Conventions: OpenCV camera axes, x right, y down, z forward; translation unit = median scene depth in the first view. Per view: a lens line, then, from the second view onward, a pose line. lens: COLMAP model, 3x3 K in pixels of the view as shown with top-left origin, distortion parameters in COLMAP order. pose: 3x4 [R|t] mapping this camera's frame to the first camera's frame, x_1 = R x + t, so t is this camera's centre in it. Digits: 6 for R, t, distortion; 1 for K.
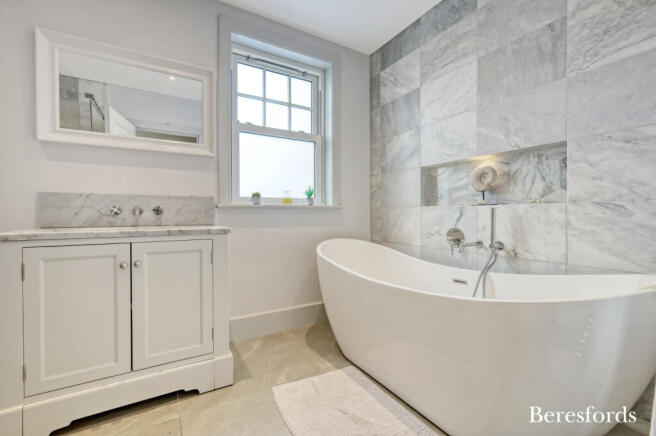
lens RADIAL K [[282.3, 0, 326.9], [0, 282.3, 217.5], [0, 0, 1]] dist [0.000254, 0.000601]
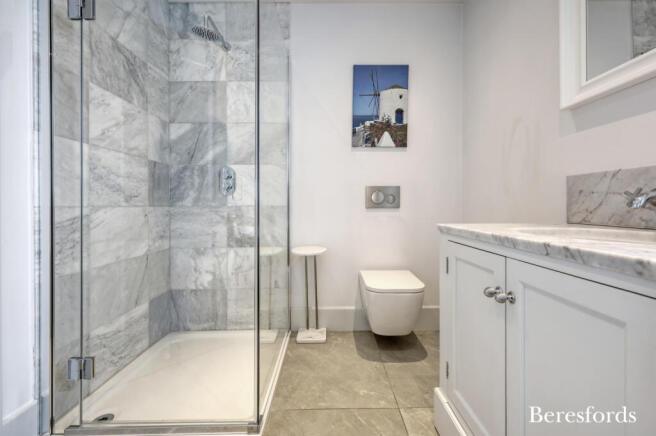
lens RADIAL K [[282.3, 0, 329.3], [0, 282.3, 211.2], [0, 0, 1]] dist [0.000254, 0.000601]
pose [[-0.489536, 0.016633, -0.871824, -0.025647], [-0.000832, 0.999809, 0.019541, -0.010128], [0.871983, 0.010291, -0.489429, 0.794320]]
